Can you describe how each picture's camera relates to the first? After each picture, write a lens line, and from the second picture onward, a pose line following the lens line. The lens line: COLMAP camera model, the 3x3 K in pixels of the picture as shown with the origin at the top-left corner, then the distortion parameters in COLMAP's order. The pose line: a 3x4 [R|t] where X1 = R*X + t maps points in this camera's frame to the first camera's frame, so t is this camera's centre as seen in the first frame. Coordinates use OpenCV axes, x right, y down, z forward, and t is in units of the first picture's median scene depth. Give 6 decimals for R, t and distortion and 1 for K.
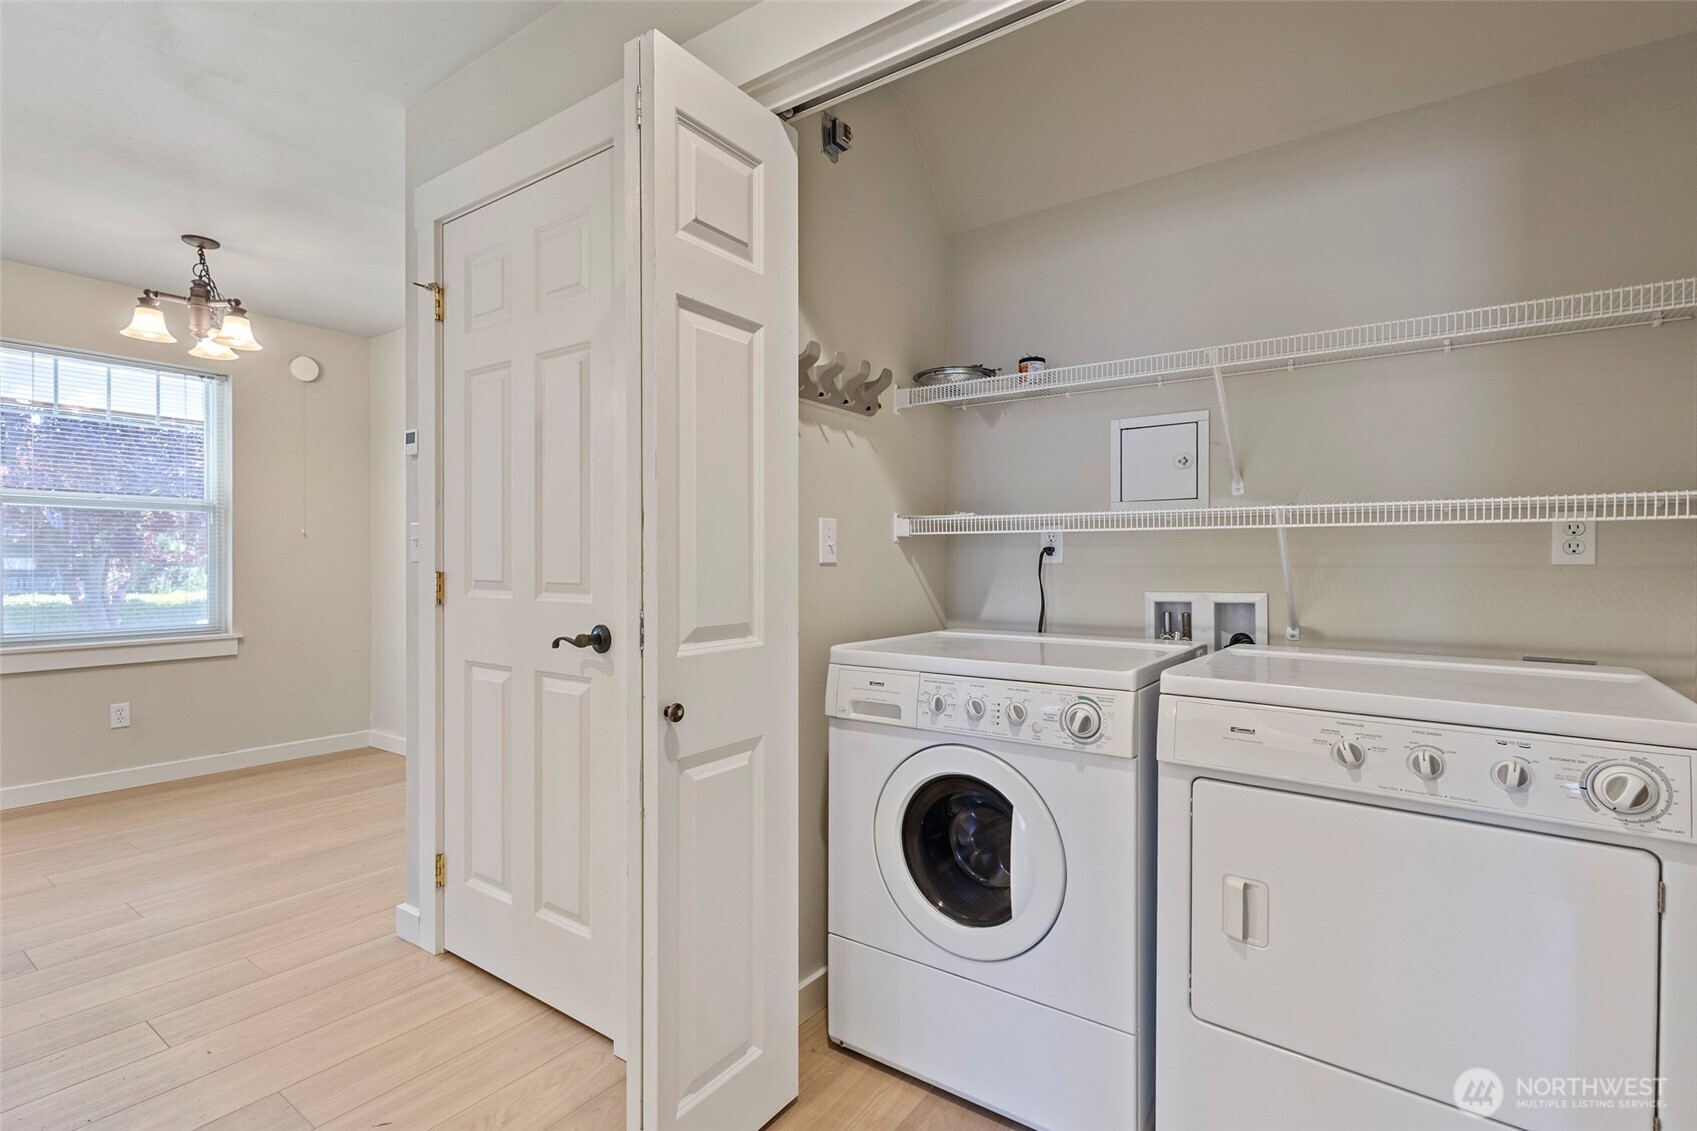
lens RADIAL K [[788.2, 0, 848.9], [0, 788.2, 572.4], [0, 0, 1]] dist [0.010107, -0.000553]
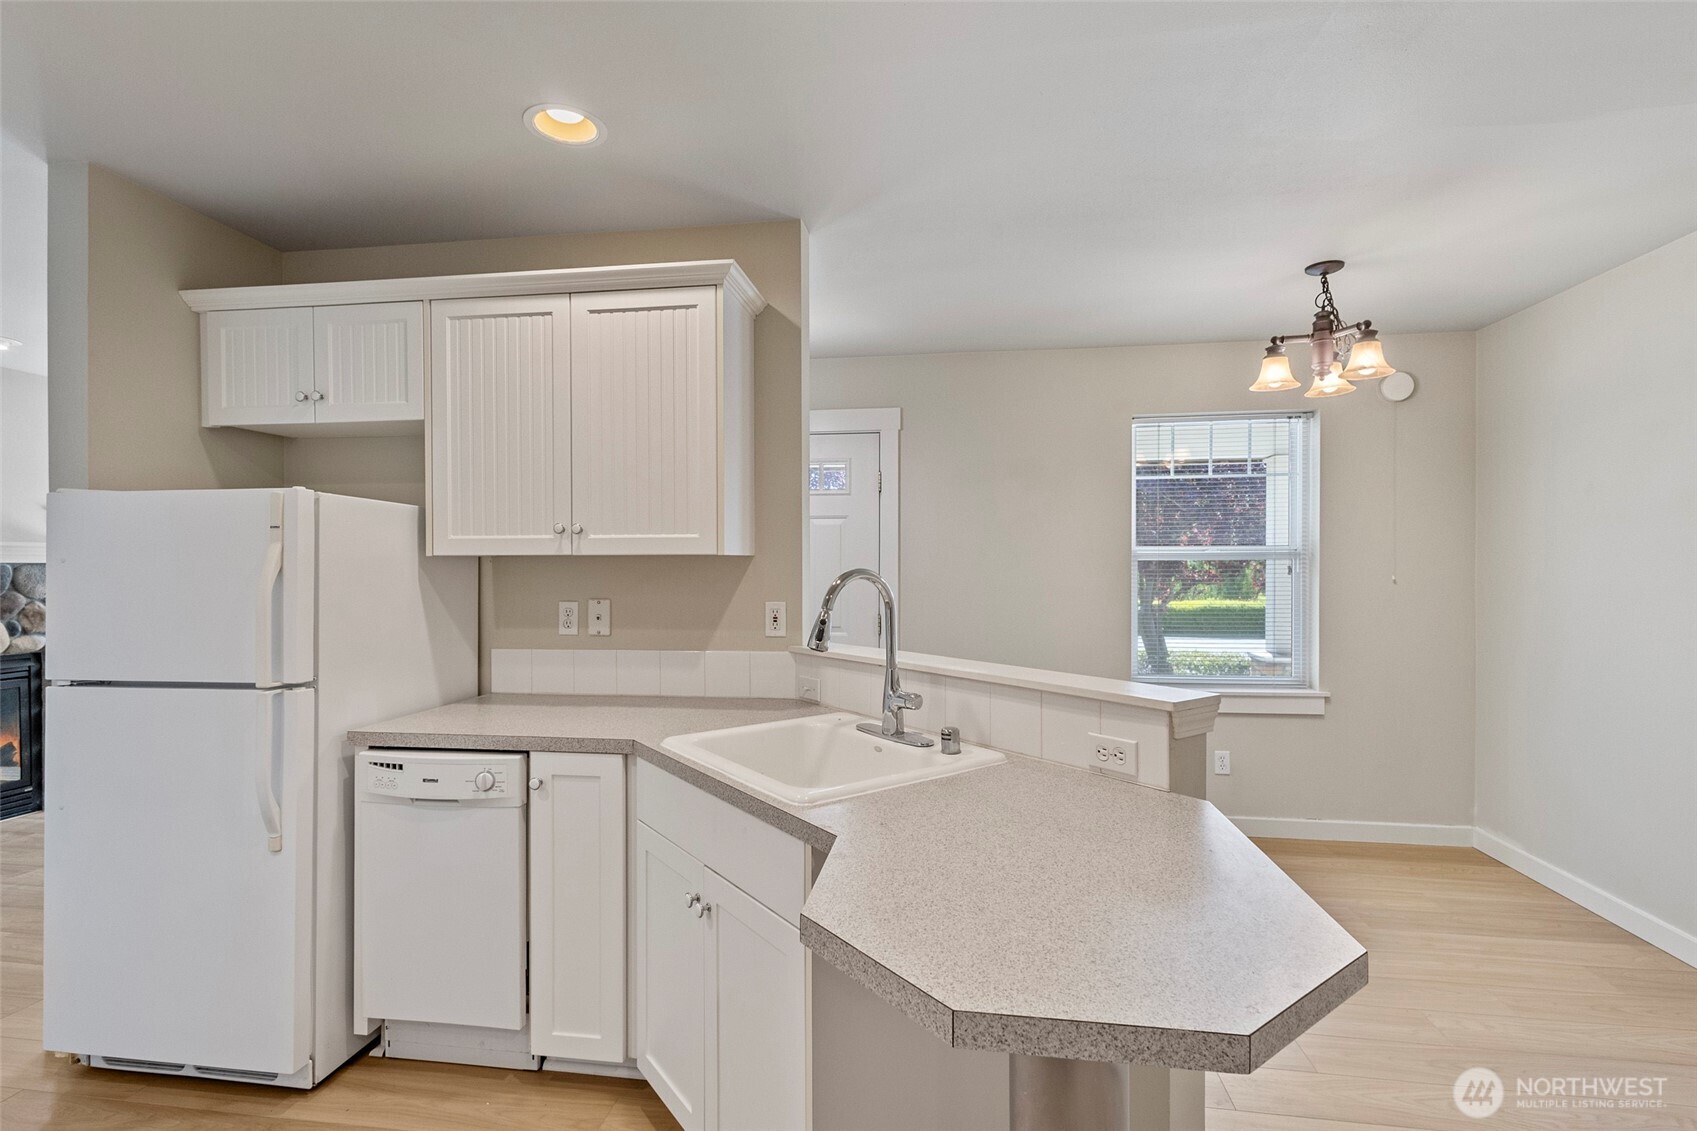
lens RADIAL K [[788.2, 0, 848.9], [0, 788.2, 572.4], [0, 0, 1]] dist [0.010107, -0.000553]
pose [[0.457508, -0.001646, -0.889204, -0.271055], [-0.003643, 0.999986, -0.003725, -0.070172], [0.889198, 0.004943, 0.457496, 0.122958]]
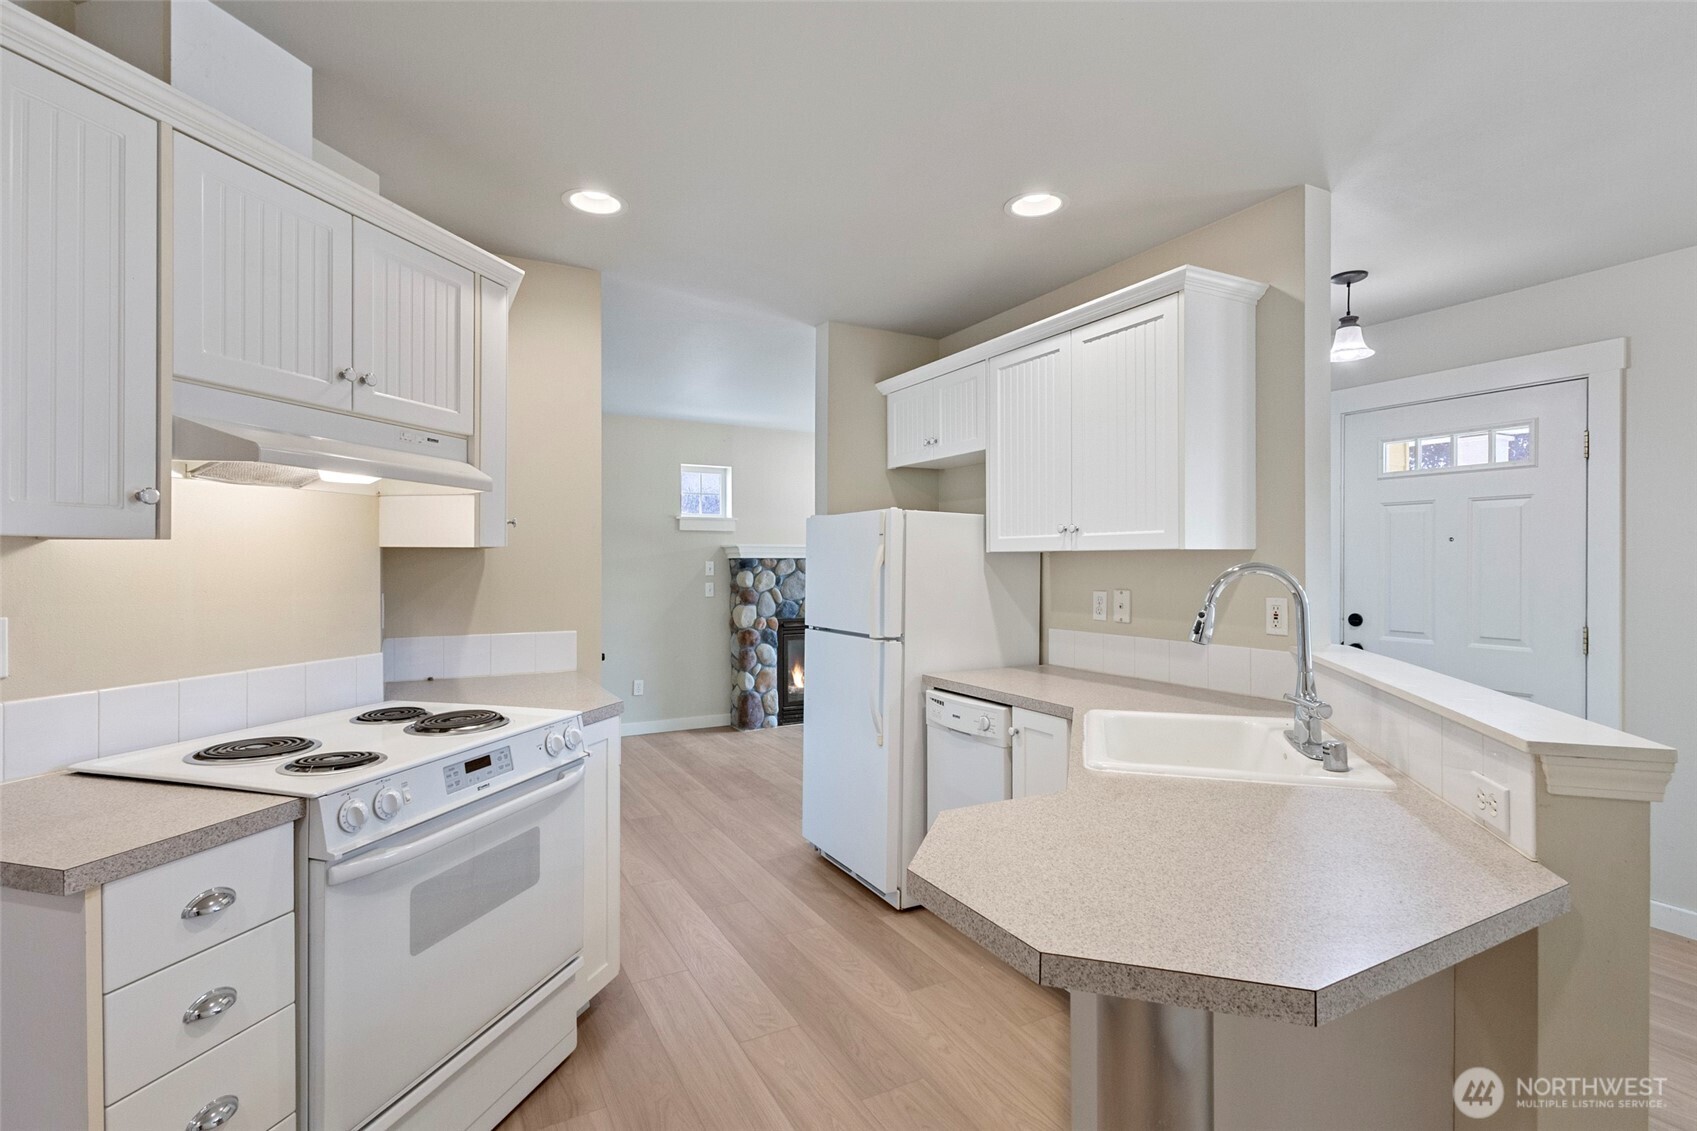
lens RADIAL K [[797.0, 0, 846.9], [0, 797.0, 561.1], [0, 0, 1]] dist [0.011875, -0.000098]
pose [[-0.434104, -0.008721, -0.900820, -0.151814], [-0.012634, 0.999914, -0.003592, -0.070359], [0.900774, 0.009822, -0.434177, 0.372822]]
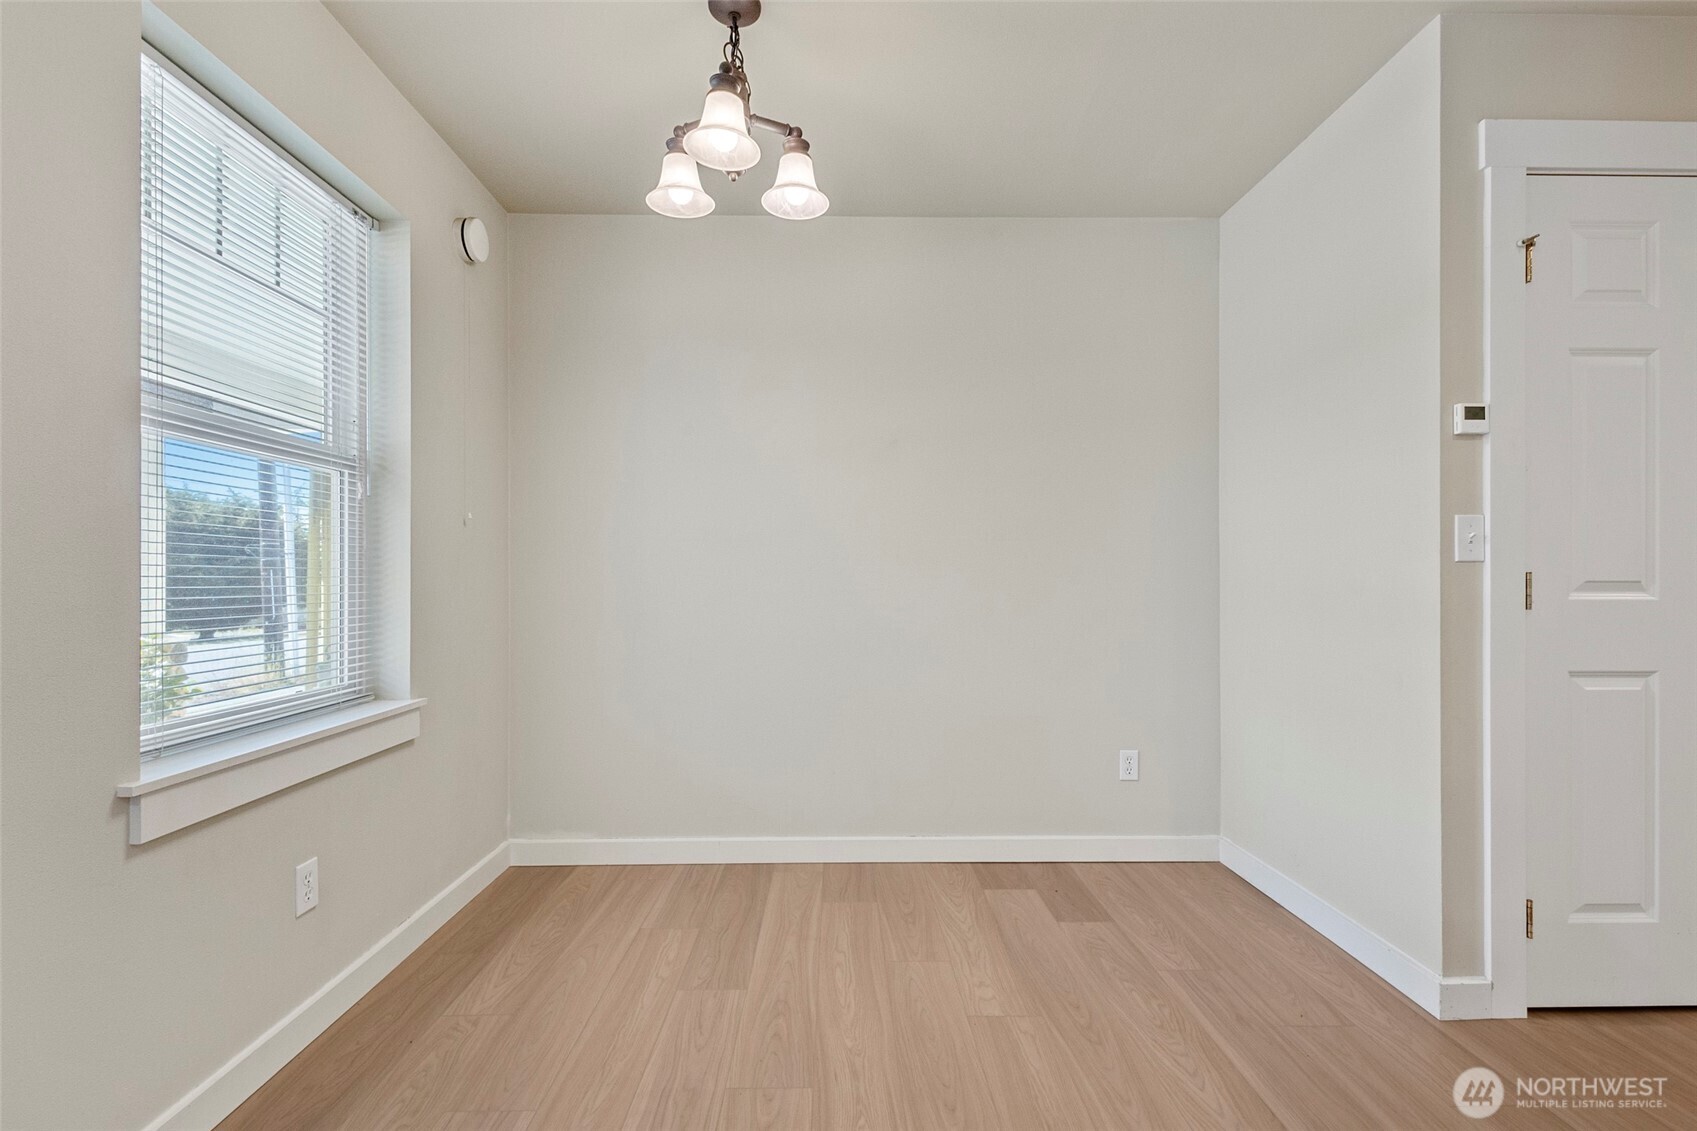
lens RADIAL K [[788.2, 0, 848.9], [0, 788.2, 572.4], [0, 0, 1]] dist [0.010107, -0.000553]
pose [[0.804069, -0.002642, 0.594530, -1.092736], [0.012445, 0.999846, -0.012387, 0.000990], [-0.594405, 0.017359, 0.803978, 0.492689]]
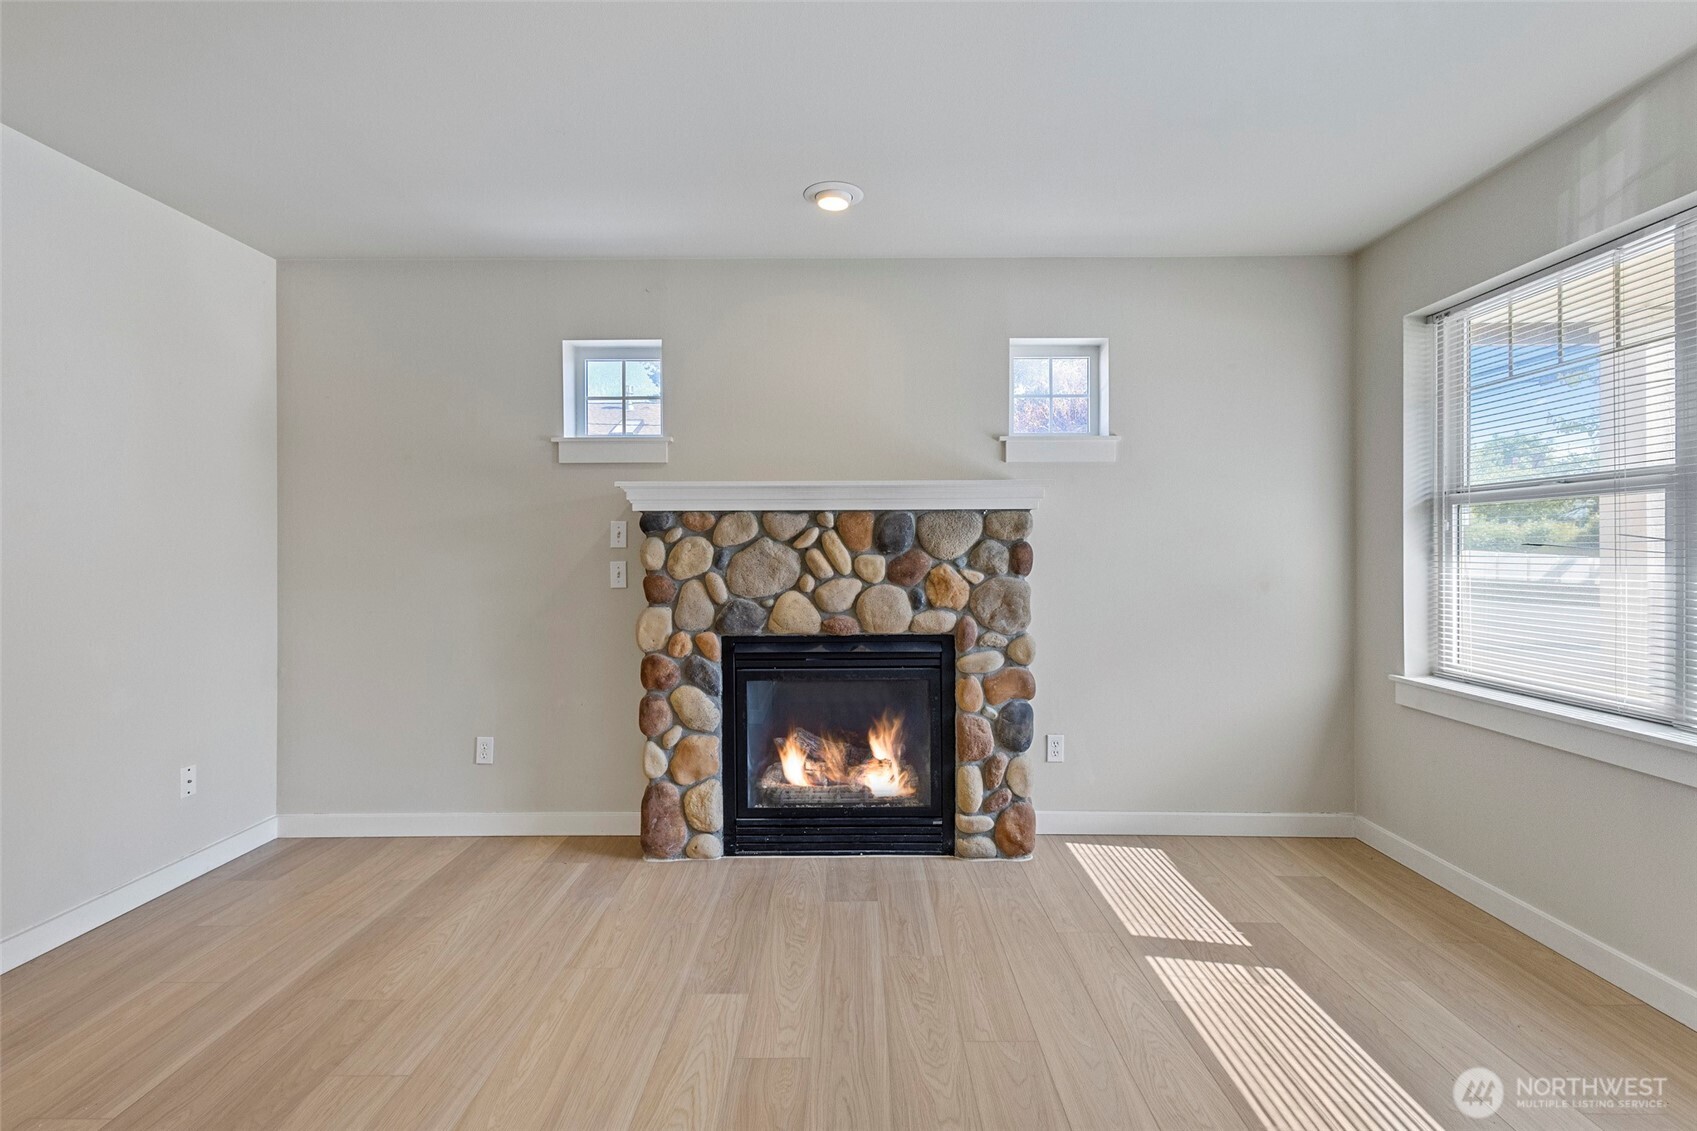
lens RADIAL K [[775.2, 0, 847.0], [0, 775.2, 555.9], [0, 0, 1]] dist [0.007087, -0.000629]
pose [[-0.819479, -0.002351, -0.573104, -1.416158], [-0.008321, 0.999935, 0.007797, -0.038087], [0.573048, 0.011159, -0.819446, 0.216885]]
